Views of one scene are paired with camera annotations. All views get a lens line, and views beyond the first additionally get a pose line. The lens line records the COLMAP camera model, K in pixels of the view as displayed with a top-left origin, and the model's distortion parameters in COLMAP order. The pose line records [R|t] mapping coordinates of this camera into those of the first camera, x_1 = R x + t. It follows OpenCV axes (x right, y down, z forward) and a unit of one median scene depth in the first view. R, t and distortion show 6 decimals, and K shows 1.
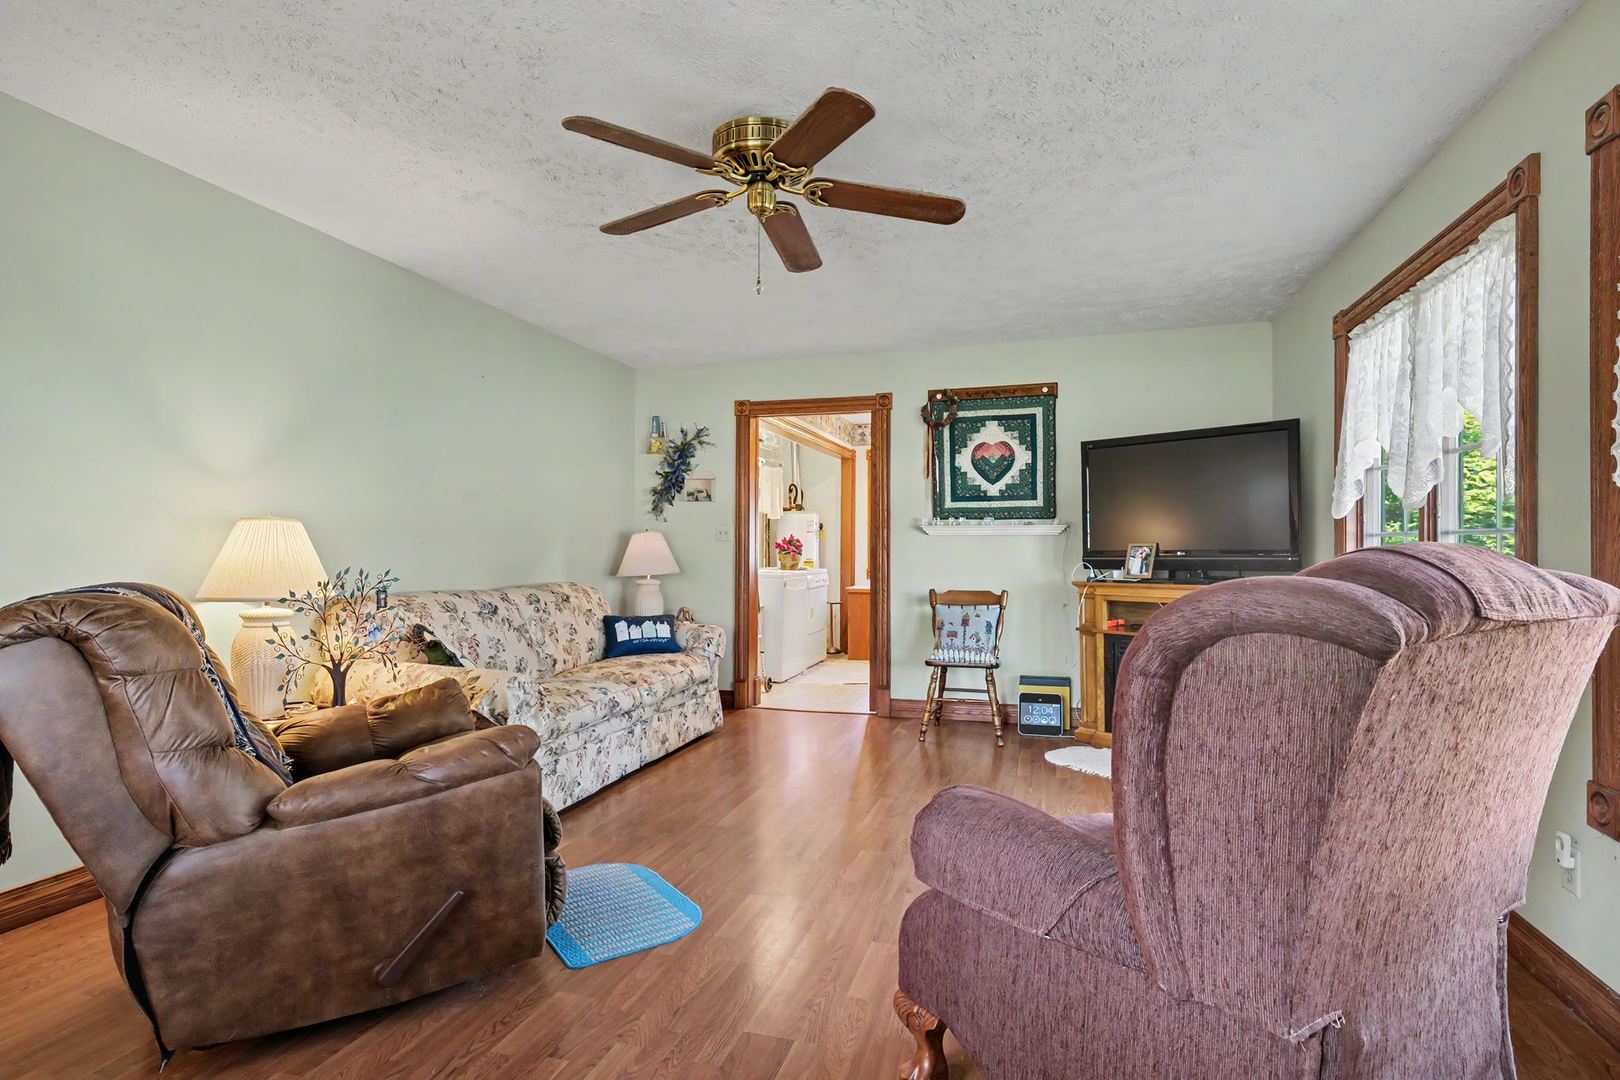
lens RADIAL K [[819.0, 0, 765.9], [0, 819.0, 535.7], [0, 0, 1]] dist [0.001201, 0.001135]
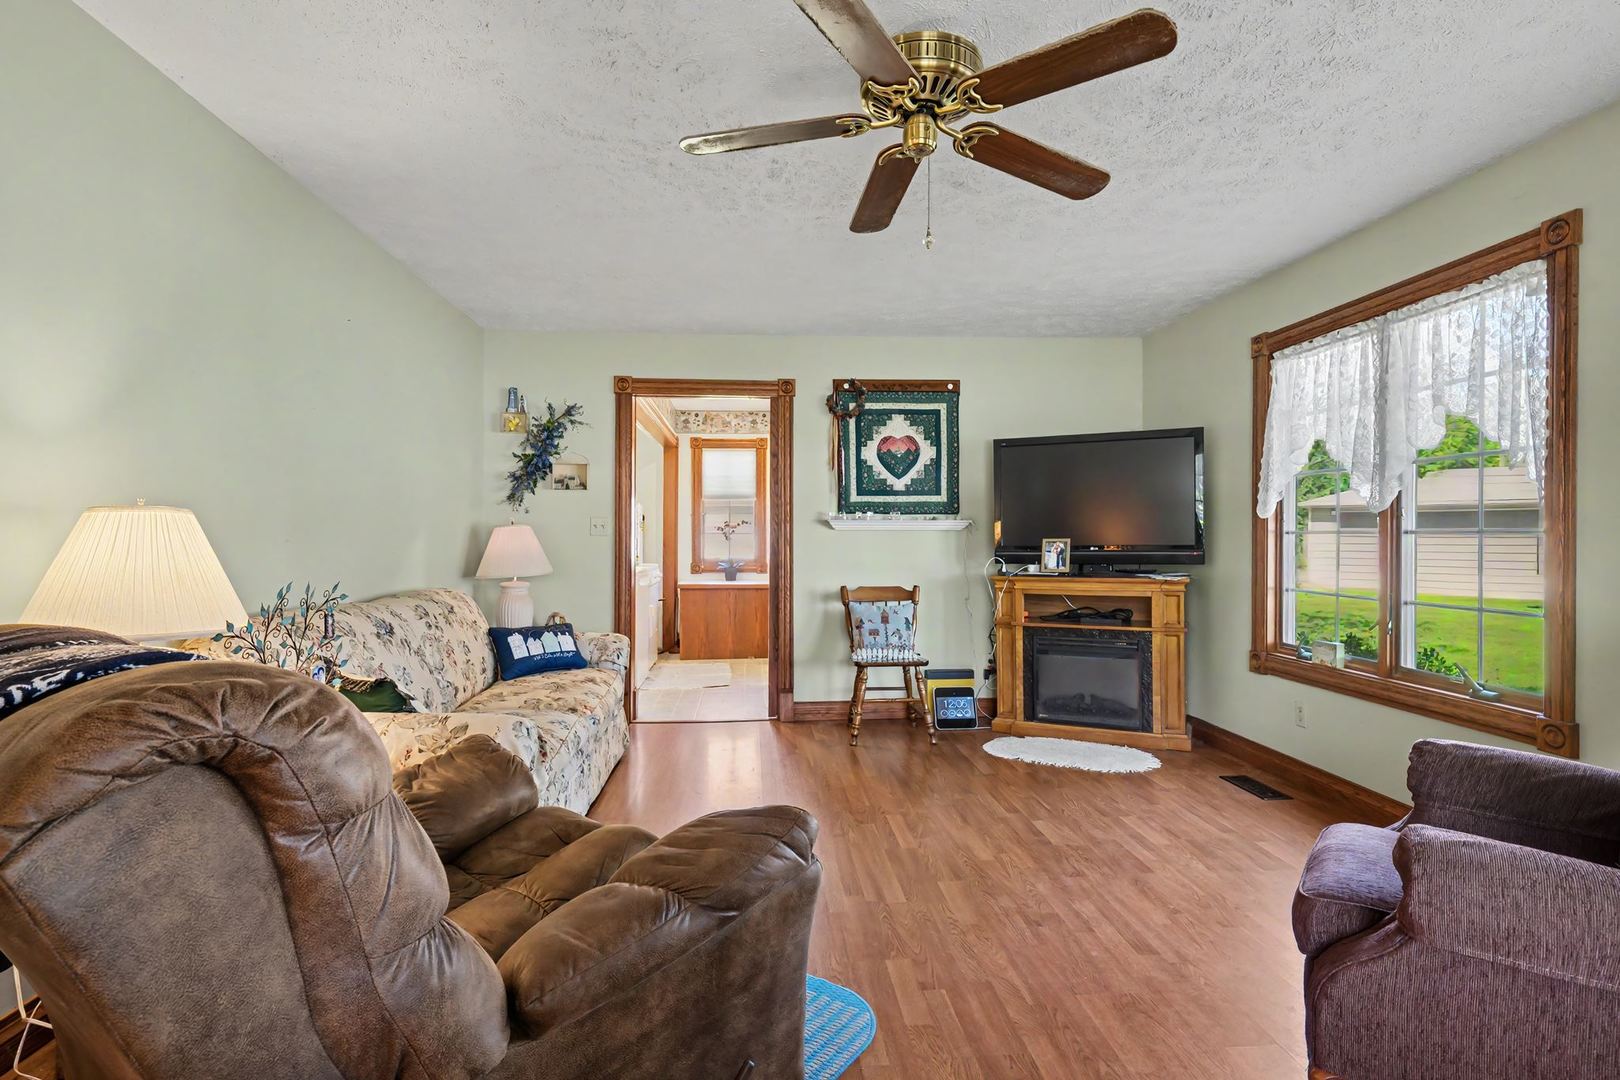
lens RADIAL K [[819.0, 0, 782.3], [0, 819.0, 536.4], [0, 0, 1]] dist [0.001201, 0.001135]
pose [[0.930927, -0.000880, 0.365204, -0.221214], [-0.003770, 0.999921, 0.012020, -0.004580], [-0.365185, -0.012567, 0.930850, 0.132829]]
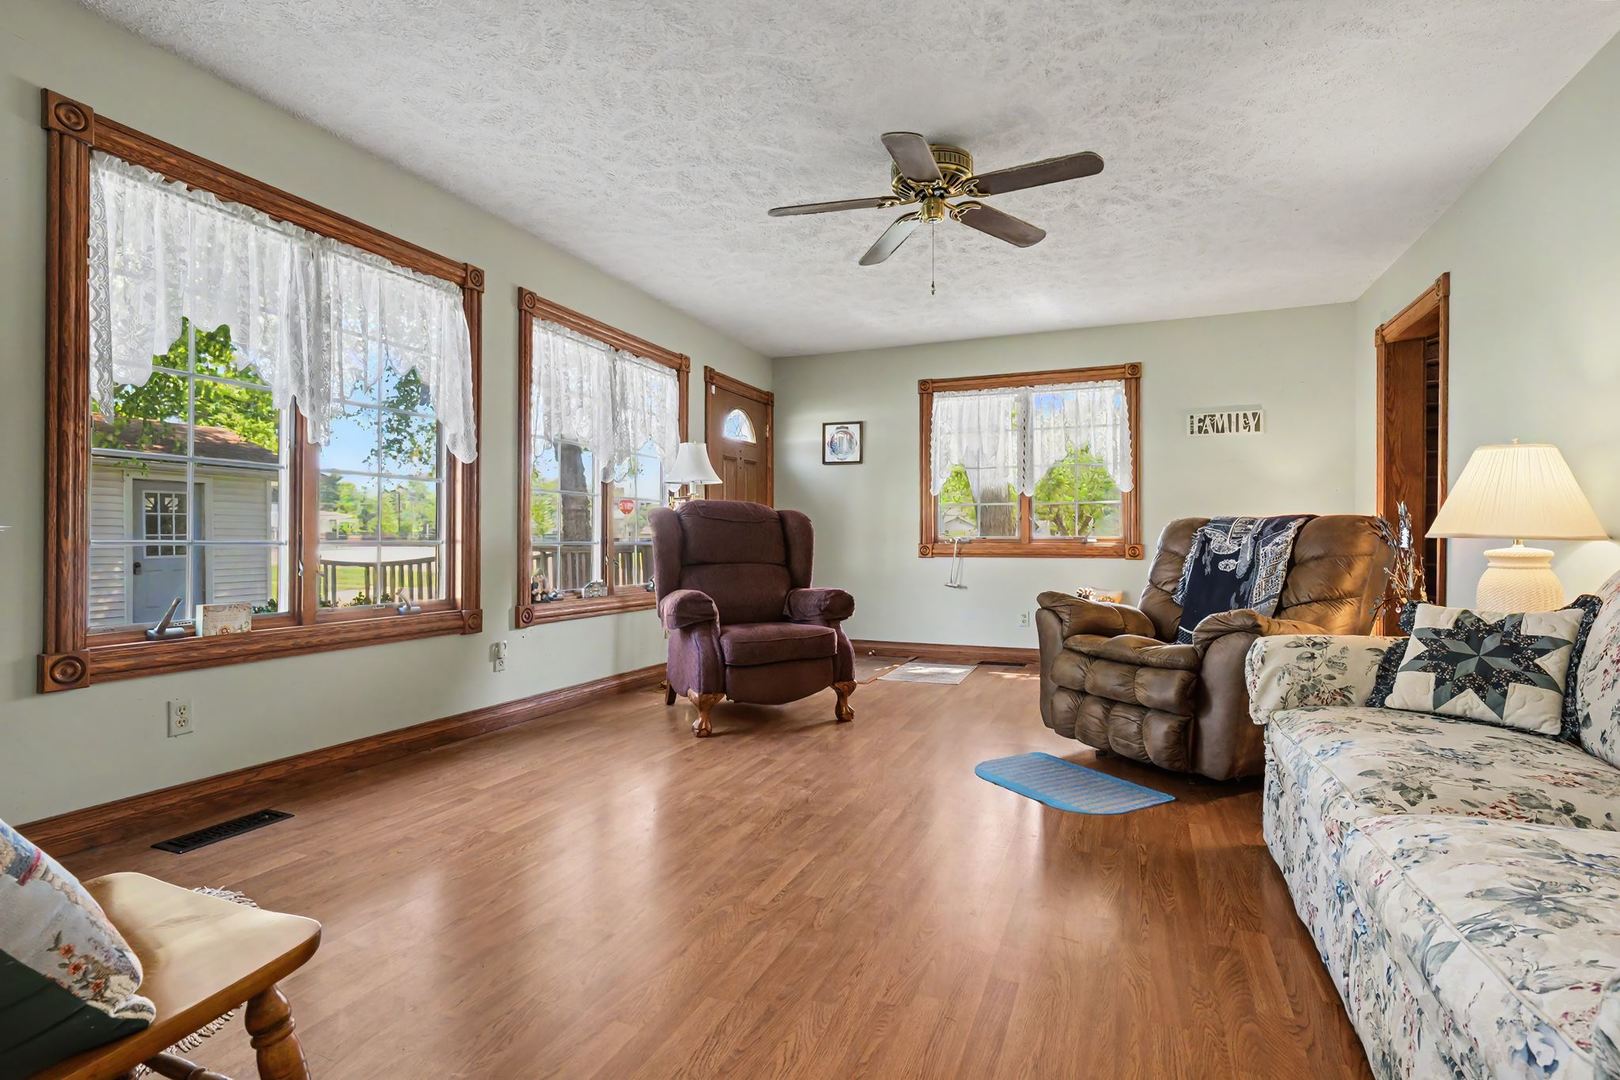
lens RADIAL K [[819.0, 0, 813.1], [0, 819.0, 536.5], [0, 0, 1]] dist [0.001201, 0.001135]
pose [[-0.999103, -0.001081, 0.042343, 0.065315], [-0.001798, 0.999855, -0.016905, 0.057730], [-0.042318, -0.016966, -0.998960, 1.137944]]
